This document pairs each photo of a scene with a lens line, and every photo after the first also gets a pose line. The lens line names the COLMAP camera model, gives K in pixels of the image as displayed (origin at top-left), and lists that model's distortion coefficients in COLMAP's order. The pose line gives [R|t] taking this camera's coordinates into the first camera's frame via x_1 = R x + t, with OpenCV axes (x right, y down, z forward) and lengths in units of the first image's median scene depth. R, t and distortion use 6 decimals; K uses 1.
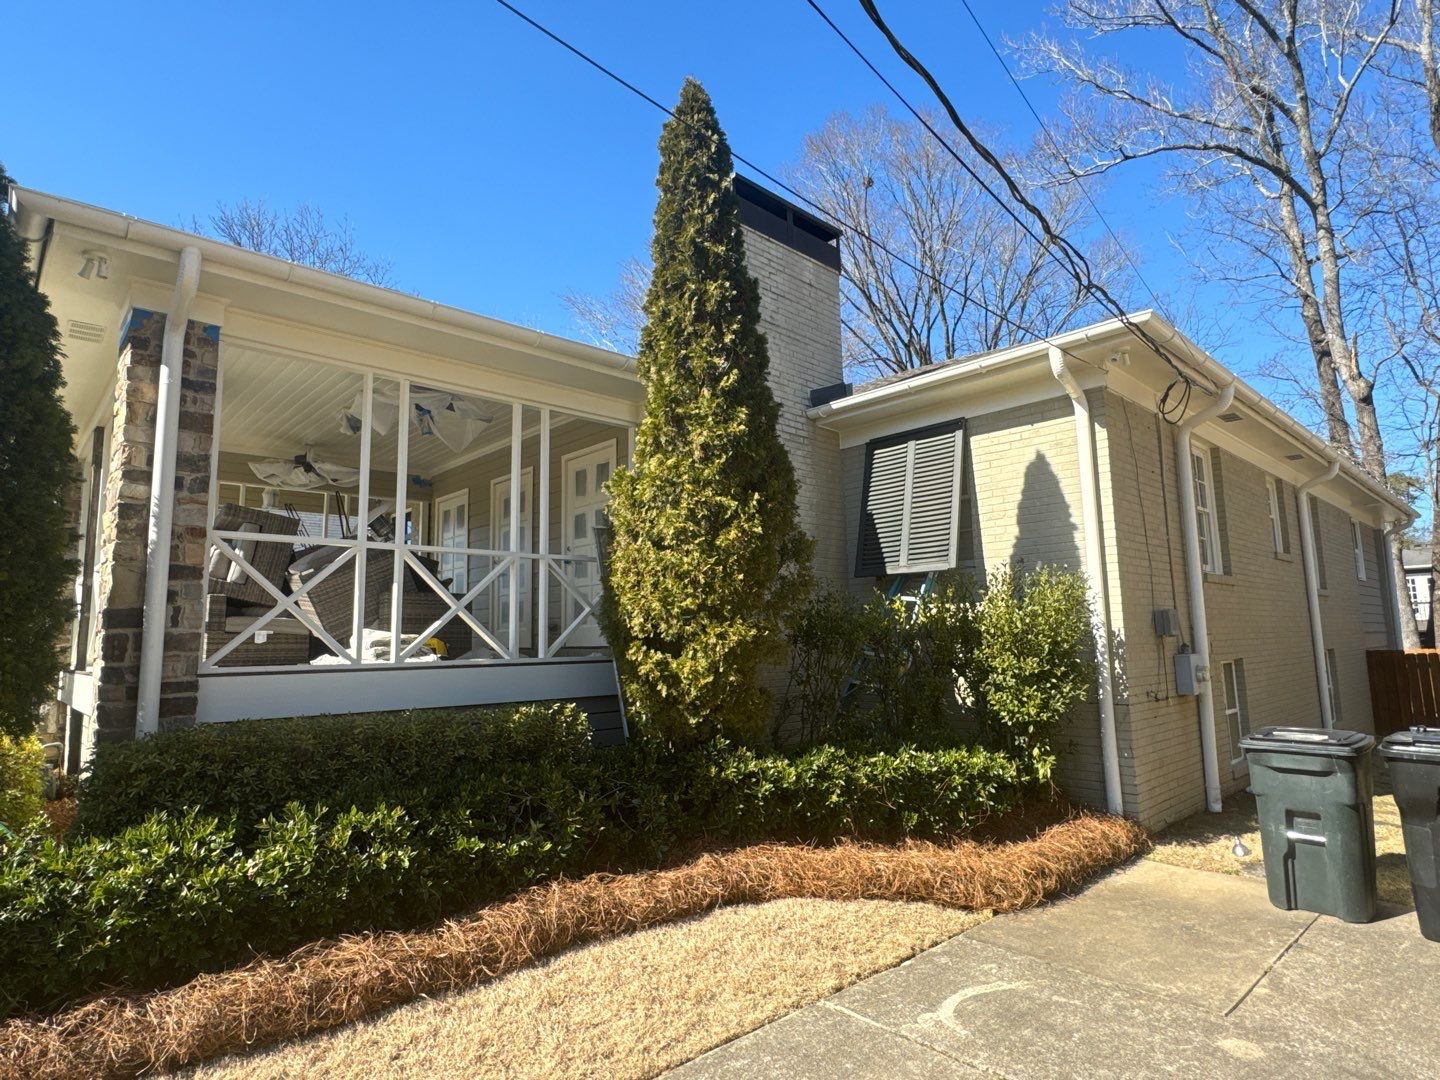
lens RADIAL K [[802.6, 0, 720.0], [0, 802.6, 540.0], [0, 0, 1]] dist [0.003051, 0.000449]
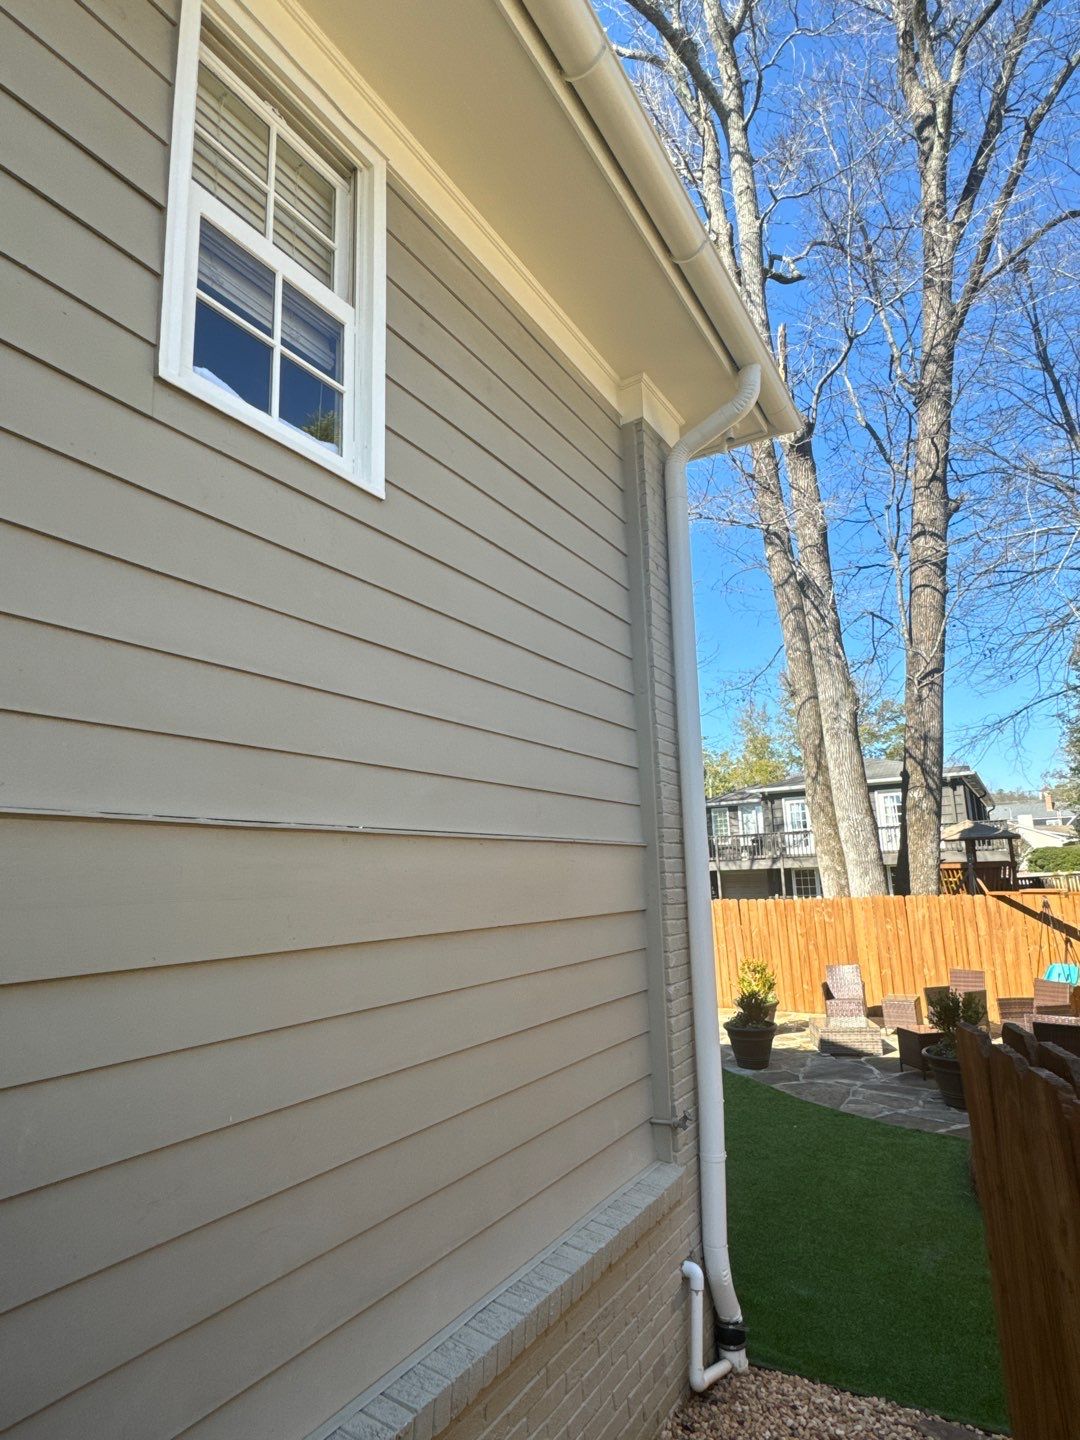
lens RADIAL K [[802.6, 0, 540.0], [0, 802.6, 720.0], [0, 0, 1]] dist [0.003051, 0.000449]
pose [[0.963552, 0.044145, 0.263852, 0.481738], [-0.024672, 0.996751, -0.076667, 0.062989], [-0.266380, 0.067363, 0.961511, 0.515796]]
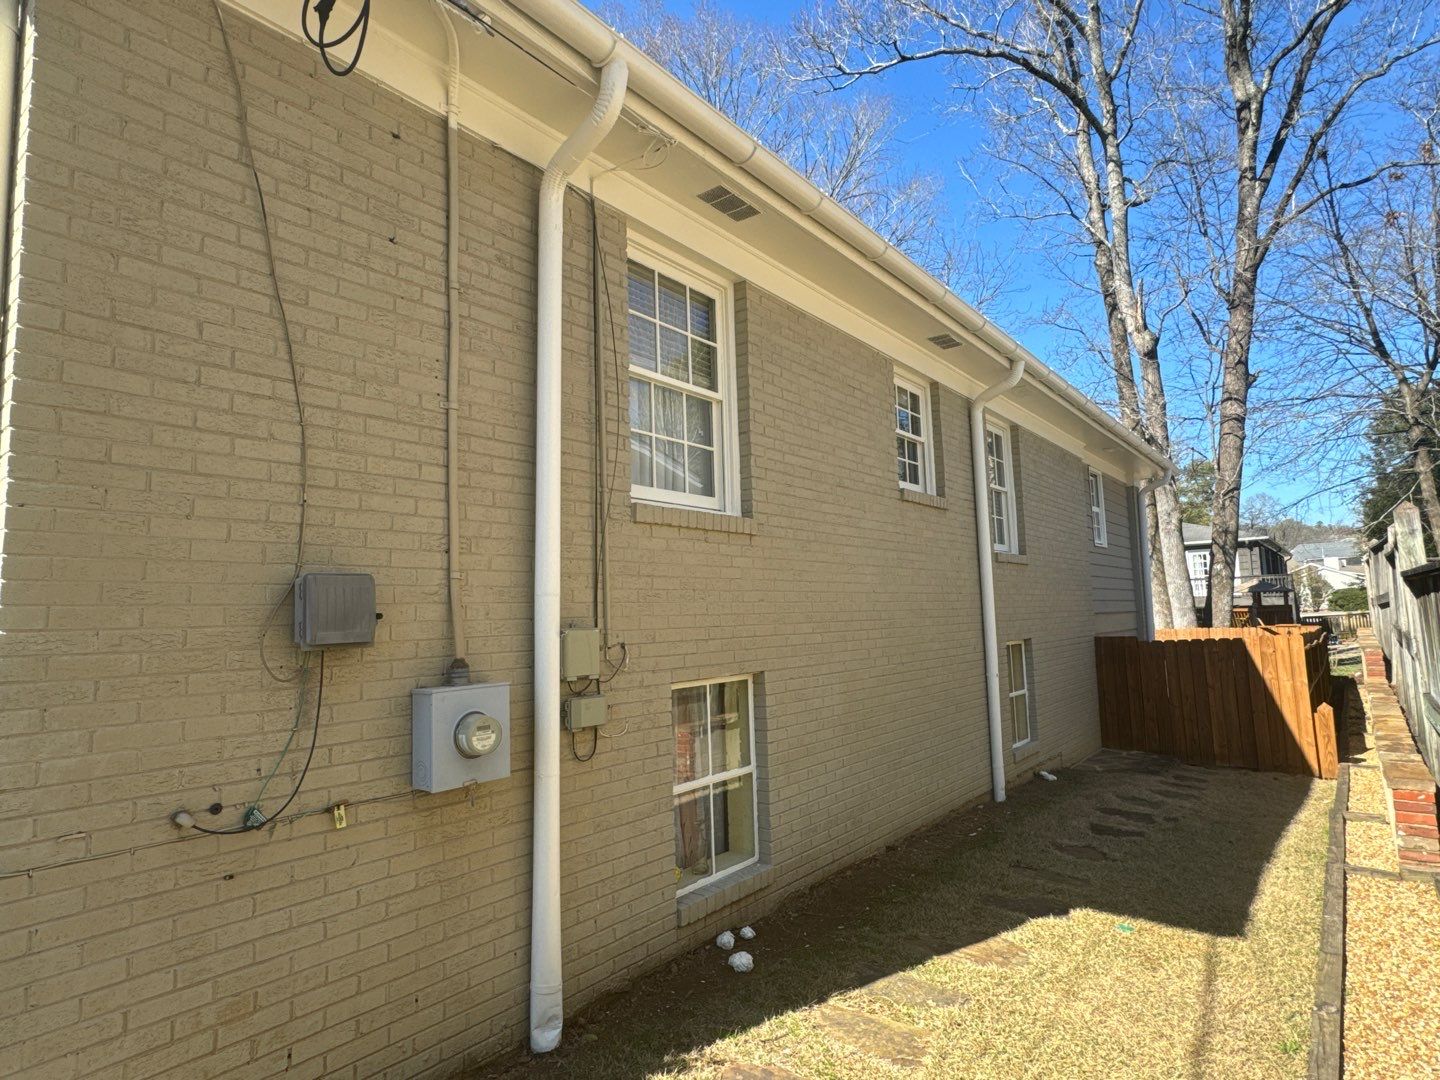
lens RADIAL K [[802.6, 0, 720.0], [0, 802.6, 540.0], [0, 0, 1]] dist [0.003051, 0.000449]
pose [[0.989154, 0.006547, 0.146738, 0.188390], [-0.010524, 0.999598, 0.026340, 0.015978], [-0.146506, -0.027598, 0.988825, 0.166978]]
